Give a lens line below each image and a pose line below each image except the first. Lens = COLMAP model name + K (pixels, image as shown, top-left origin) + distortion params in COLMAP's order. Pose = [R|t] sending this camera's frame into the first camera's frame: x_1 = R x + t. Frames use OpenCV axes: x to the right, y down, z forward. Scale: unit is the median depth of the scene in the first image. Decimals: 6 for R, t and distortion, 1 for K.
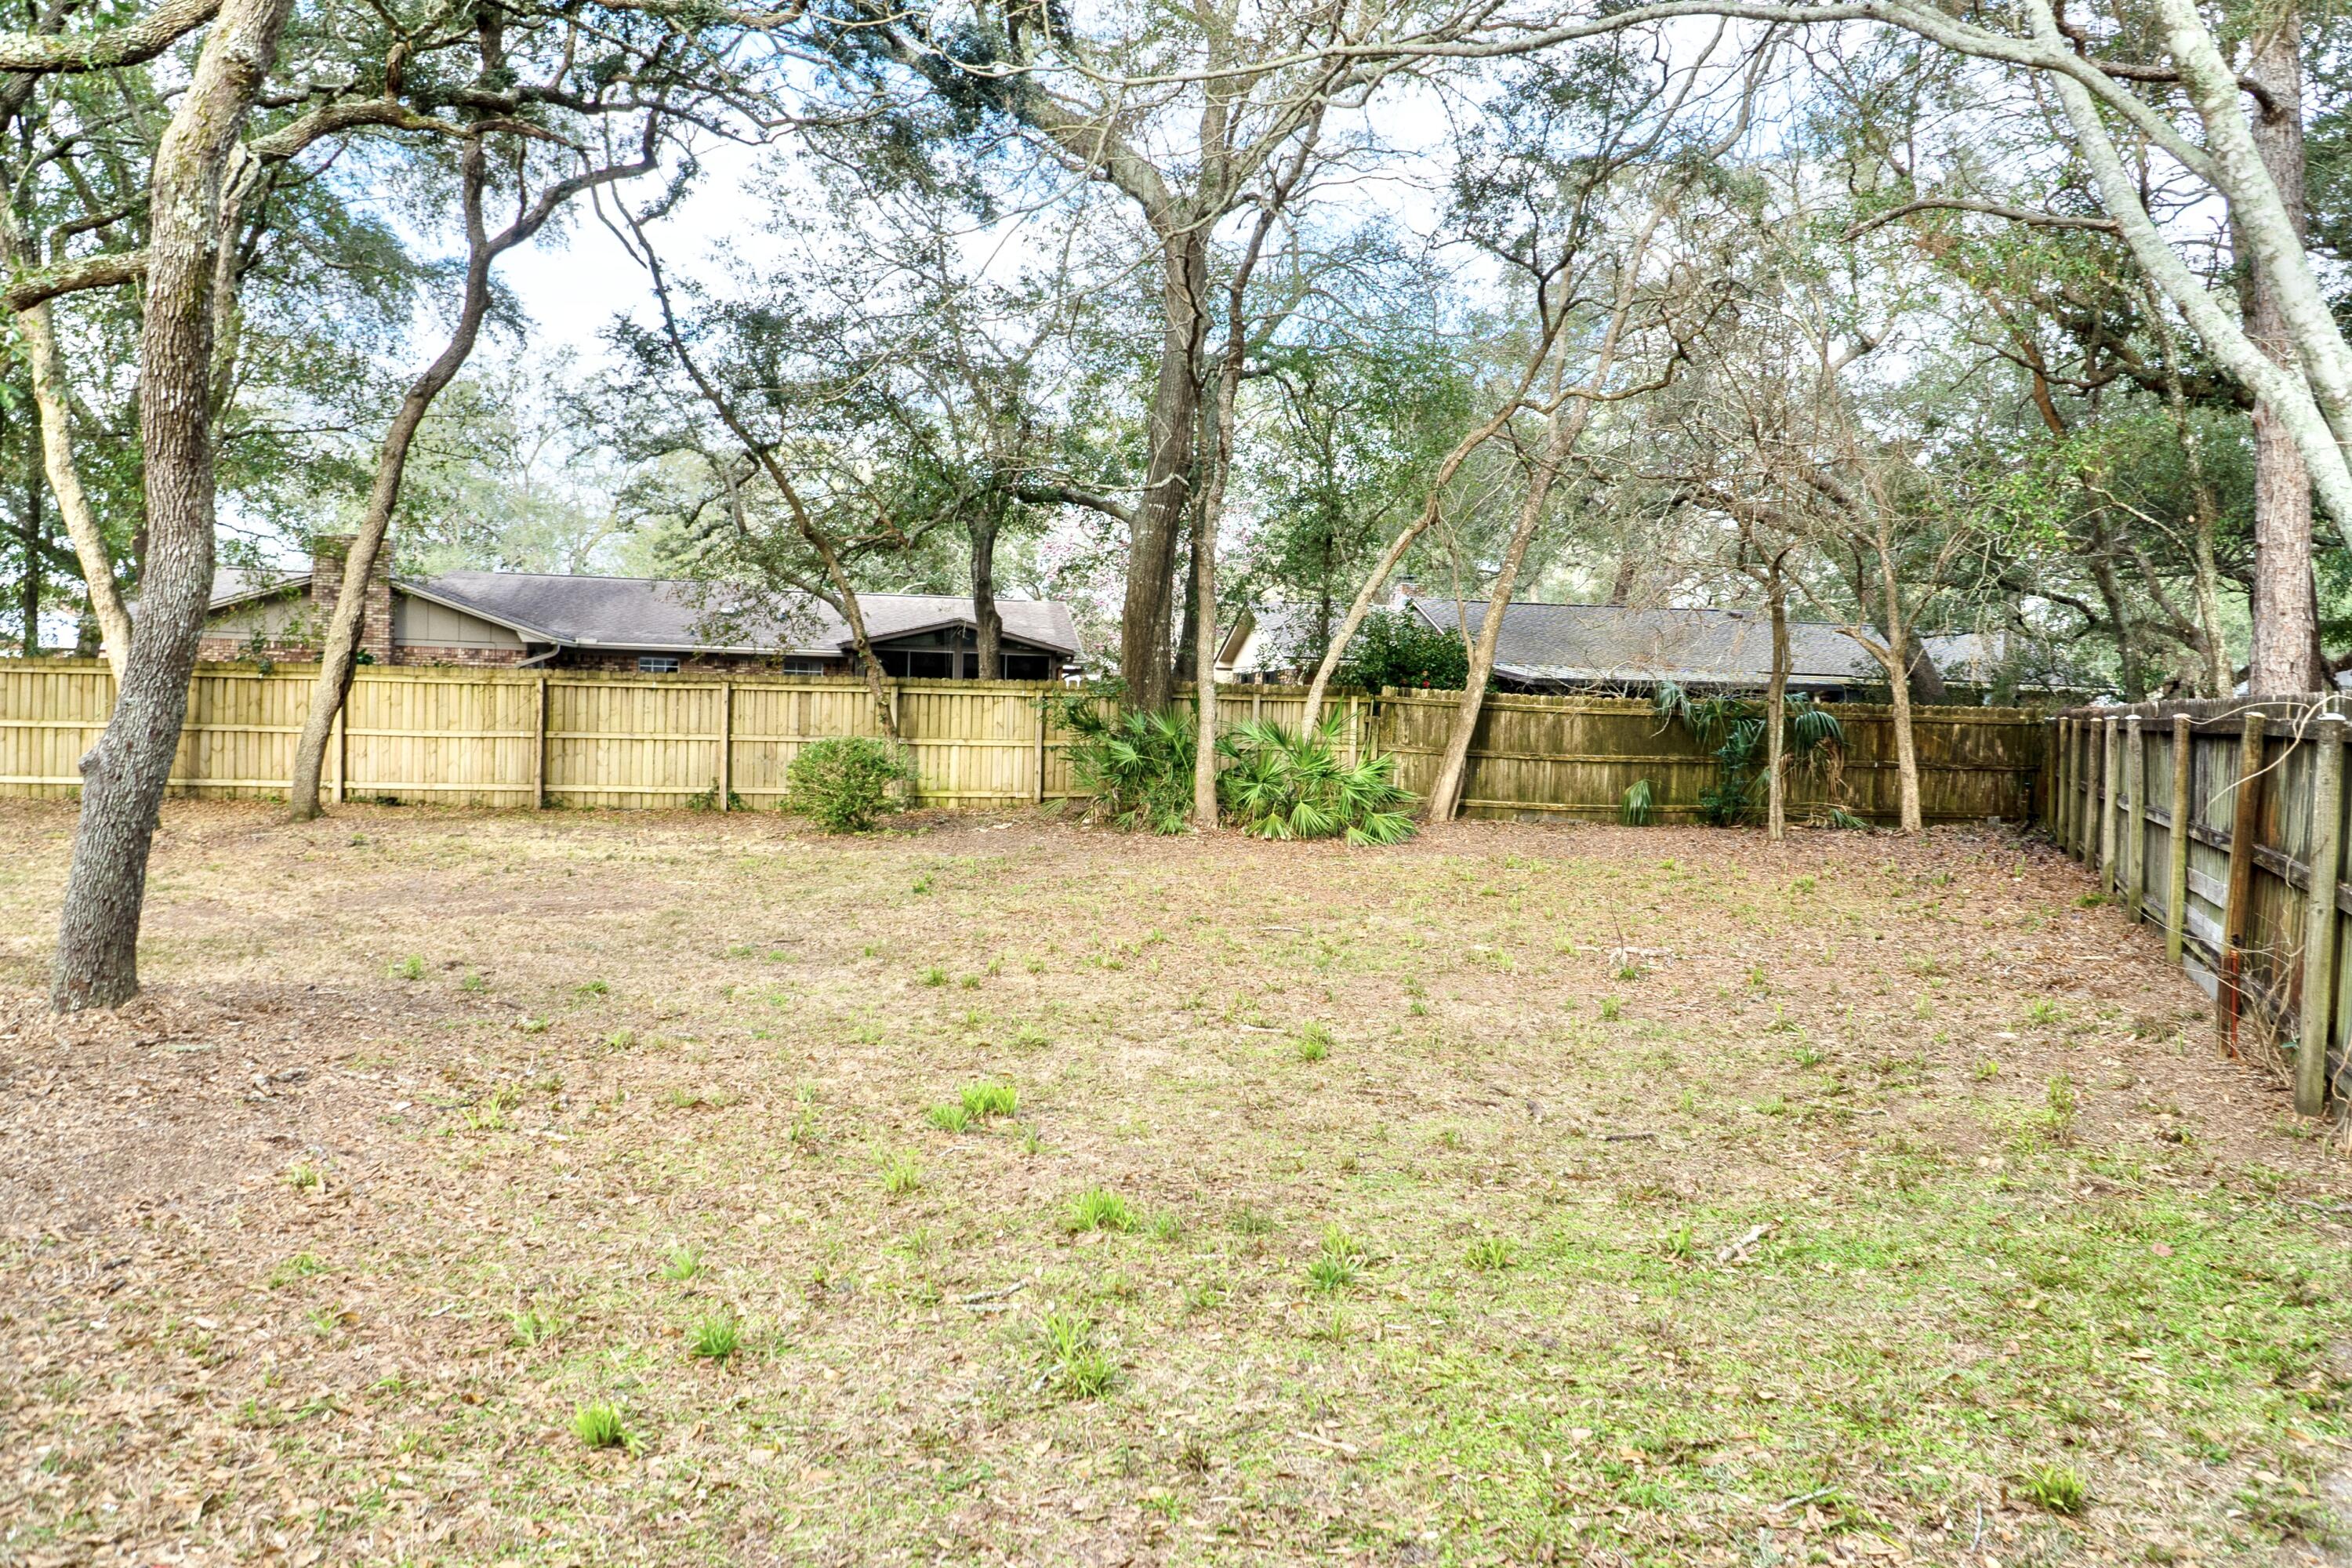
lens RADIAL K [[1873.6, 0, 1176.0], [0, 1873.6, 784.0], [0, 0, 1]] dist [-0.011345, 0.006015]
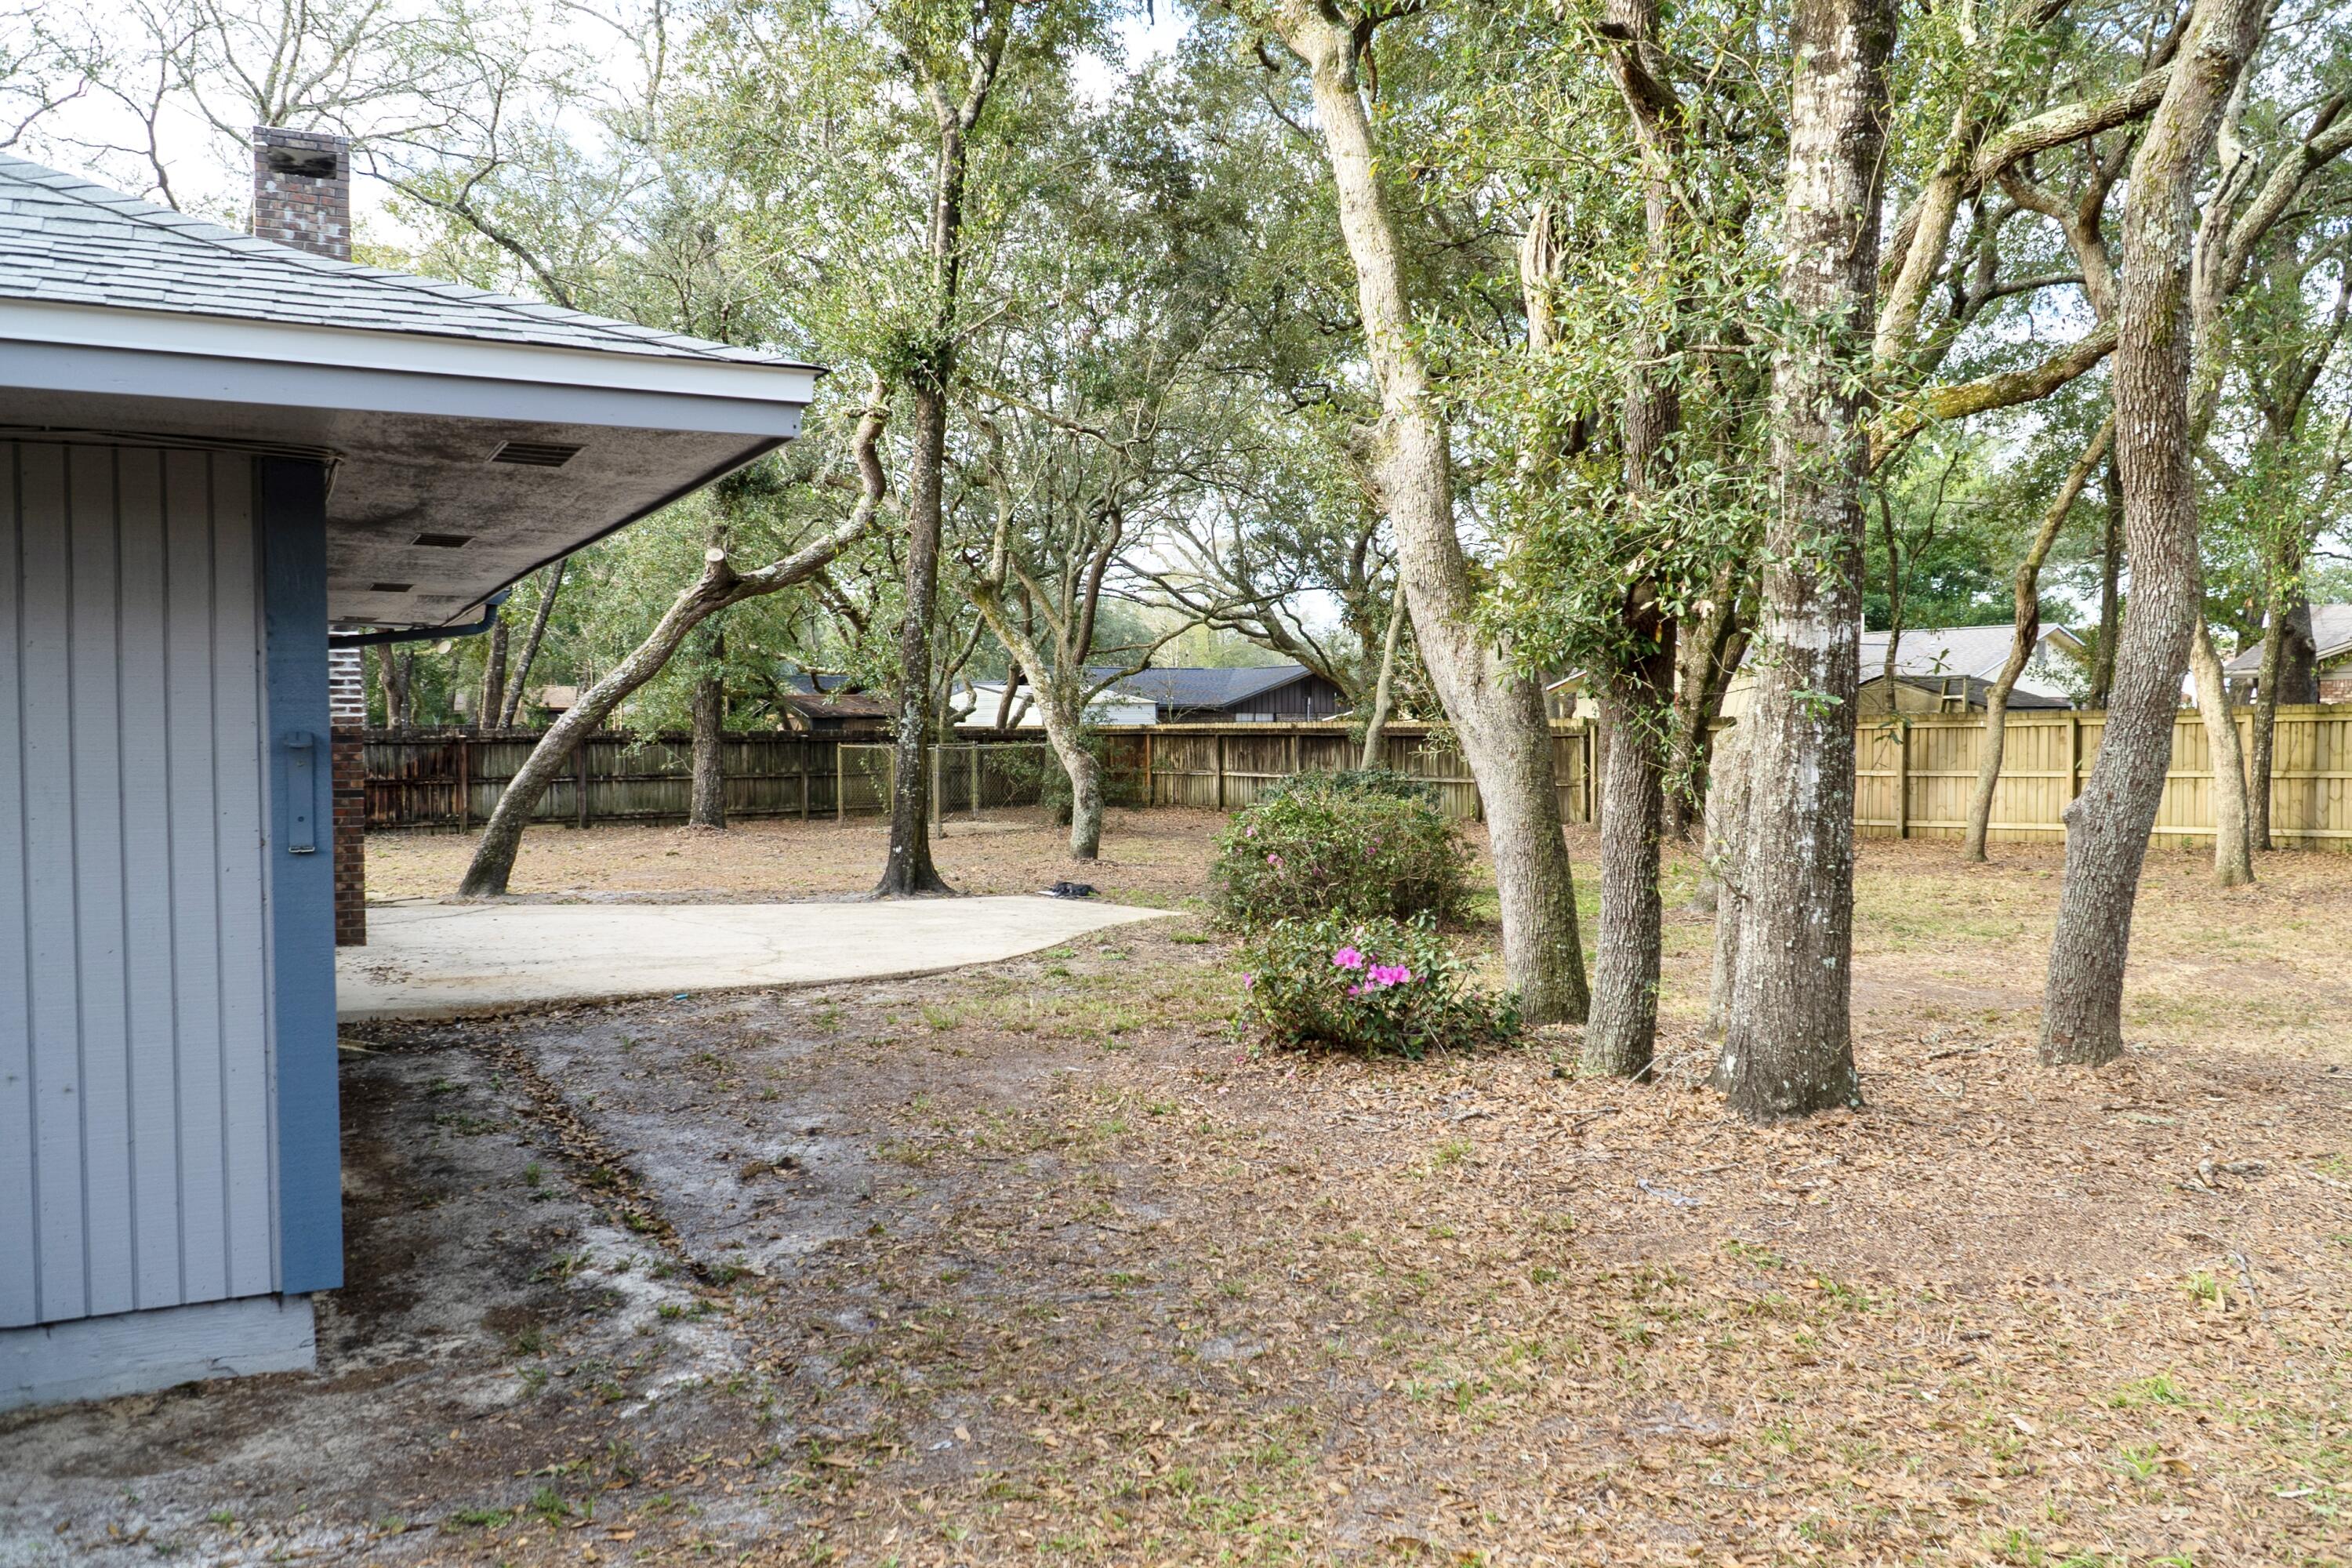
lens RADIAL K [[1873.6, 0, 1176.0], [0, 1873.6, 784.0], [0, 0, 1]] dist [-0.011345, 0.006015]
pose [[0.487180, -0.010688, -0.873236, 0.051786], [-0.011665, 0.999756, -0.018745, -0.003502], [0.873224, 0.019318, 0.486936, 0.110640]]
